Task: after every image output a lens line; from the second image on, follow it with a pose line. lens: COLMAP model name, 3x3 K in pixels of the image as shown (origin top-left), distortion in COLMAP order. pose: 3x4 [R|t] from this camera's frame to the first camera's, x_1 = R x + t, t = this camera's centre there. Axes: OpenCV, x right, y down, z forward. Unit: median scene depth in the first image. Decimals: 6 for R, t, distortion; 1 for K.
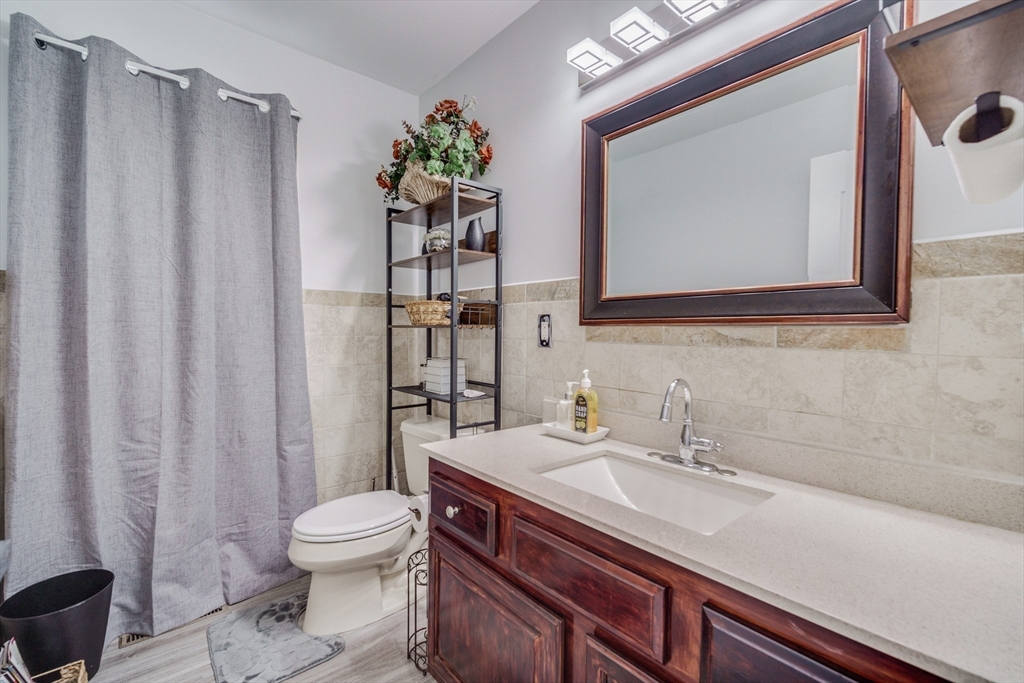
lens RADIAL K [[444.1, 0, 513.9], [0, 444.1, 347.2], [0, 0, 1]] dist [-0.001284, -0.000142]
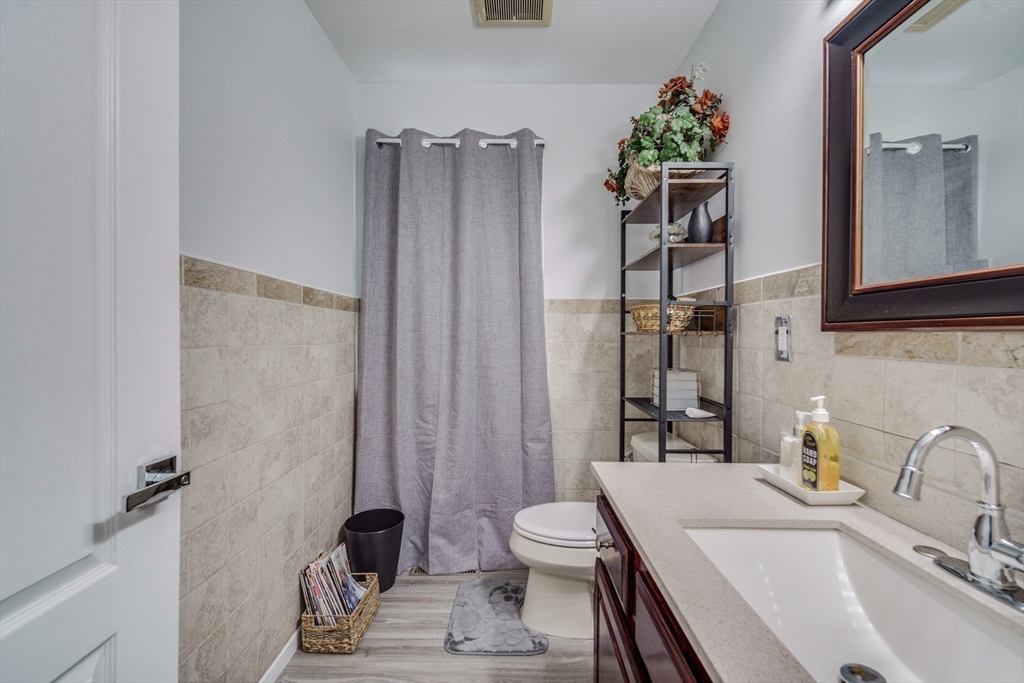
lens RADIAL K [[450.3, 0, 515.8], [0, 450.3, 338.9], [0, 0, 1]] dist [0.001144, -0.000515]
pose [[0.759349, 0.003153, -0.650675, 0.214817], [-0.024448, 0.999420, -0.023689, -0.007808], [0.650224, 0.033896, 0.758986, 0.138986]]
